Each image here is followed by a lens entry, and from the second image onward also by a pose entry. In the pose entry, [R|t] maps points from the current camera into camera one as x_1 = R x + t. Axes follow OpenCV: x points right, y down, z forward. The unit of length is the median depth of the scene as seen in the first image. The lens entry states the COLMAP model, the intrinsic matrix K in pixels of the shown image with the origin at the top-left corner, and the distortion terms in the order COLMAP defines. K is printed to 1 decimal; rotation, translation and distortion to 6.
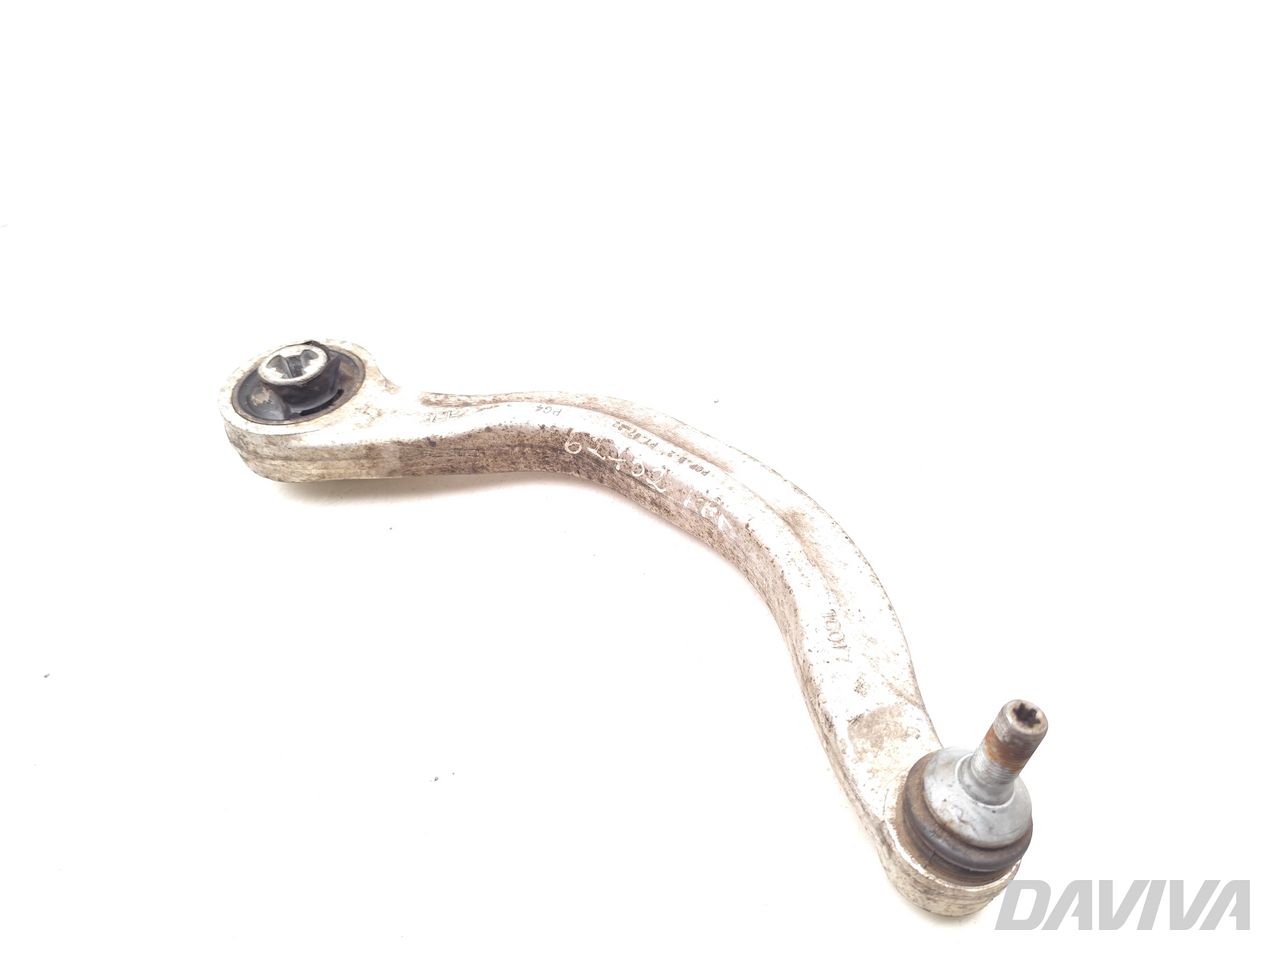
lens RADIAL K [[886.4, 0, 656.5], [0, 886.4, 481.1], [0, 0, 1]] dist [-0.000220, -0.044140]
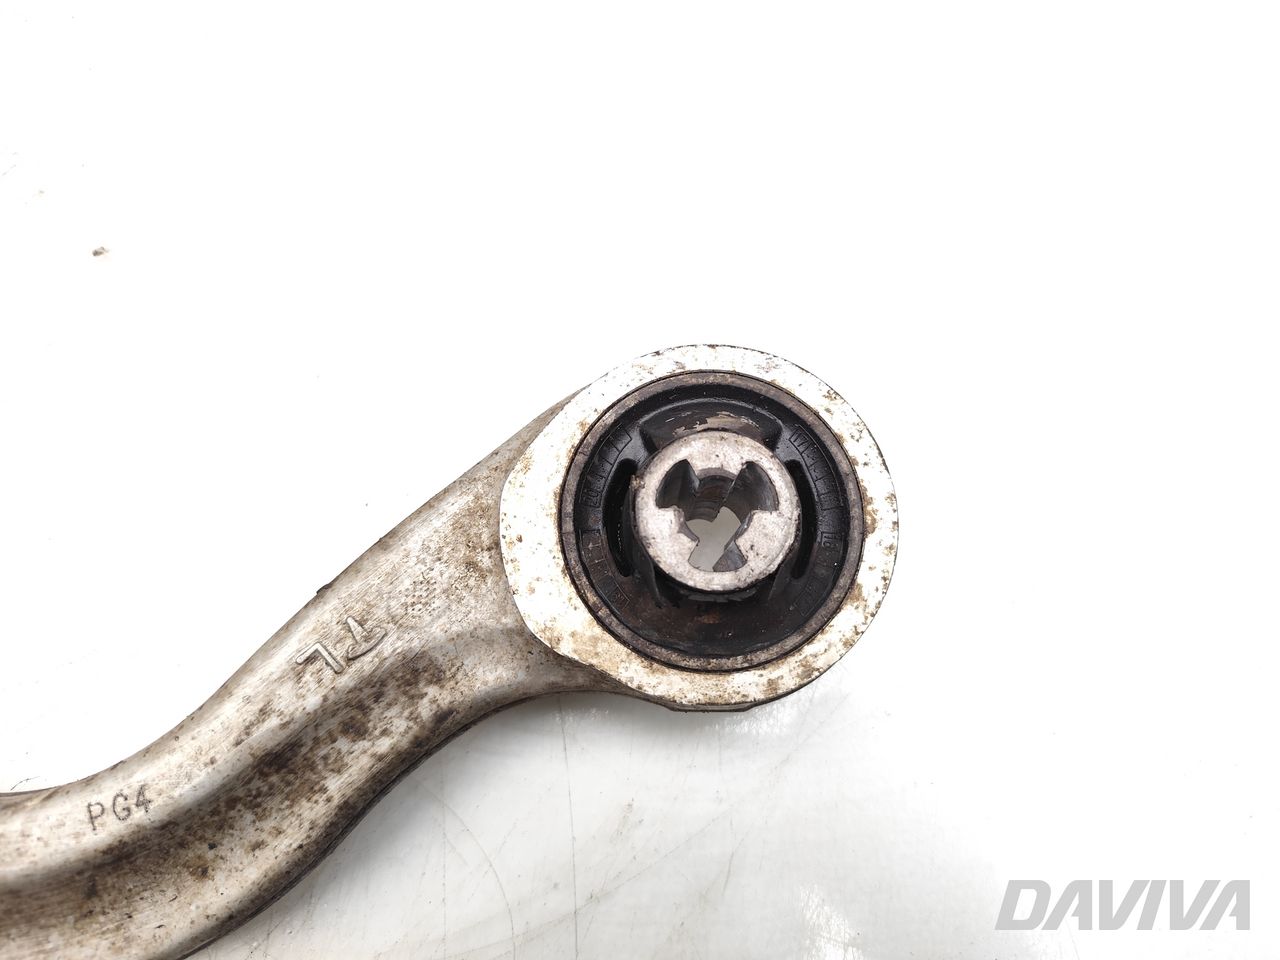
lens RADIAL K [[886.4, 0, 656.5], [0, 886.4, 481.1], [0, 0, 1]] dist [-0.000220, -0.044140]
pose [[-0.771861, 0.624317, -0.120242, -0.383061], [-0.434207, -0.379473, 0.816985, -0.493045], [0.464429, 0.682810, 0.563983, 0.822639]]
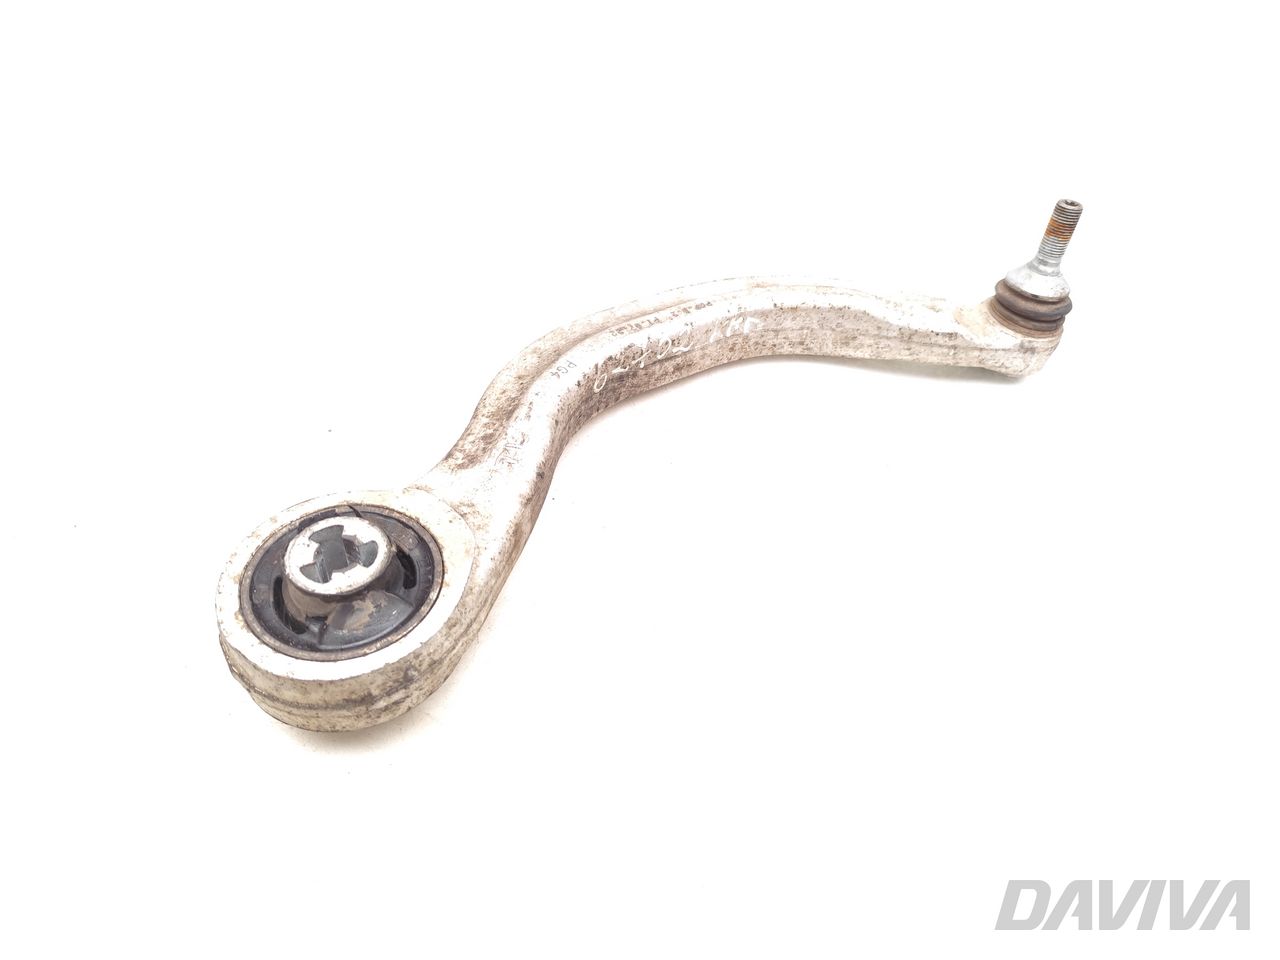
lens RADIAL K [[886.4, 0, 656.5], [0, 886.4, 481.1], [0, 0, 1]] dist [-0.000220, -0.044140]
pose [[0.281375, -0.648553, 0.707253, -0.852642], [0.583982, 0.700566, 0.410088, -0.332303], [-0.761441, 0.297634, 0.575865, 0.464621]]
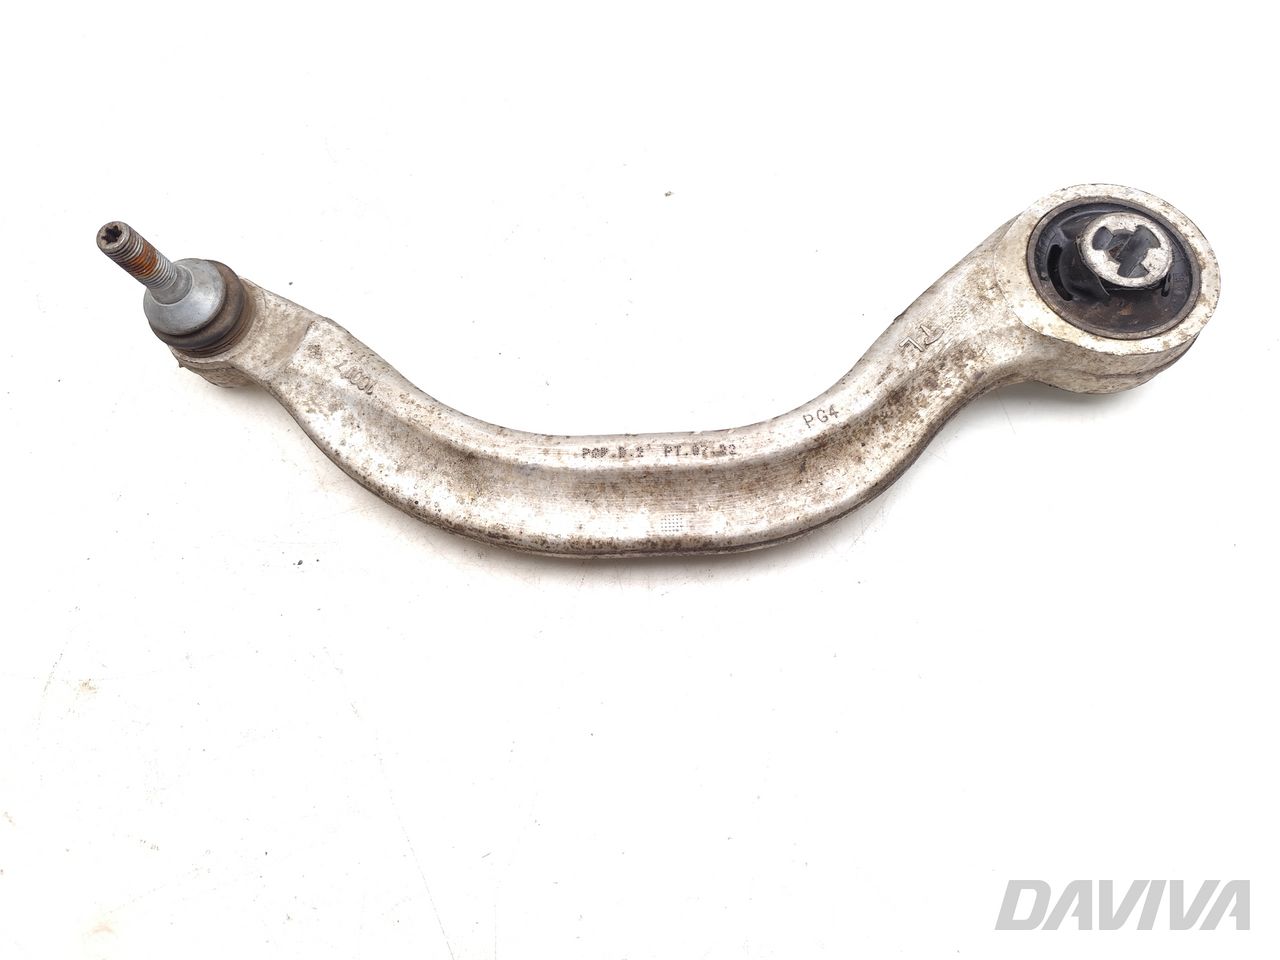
lens RADIAL K [[886.4, 0, 656.5], [0, 886.4, 481.1], [0, 0, 1]] dist [-0.000220, -0.044140]
pose [[-0.750798, 0.636719, -0.175762, 0.161861], [-0.401584, -0.228740, 0.886797, -0.750046], [0.524436, 0.736388, 0.427434, 0.675891]]
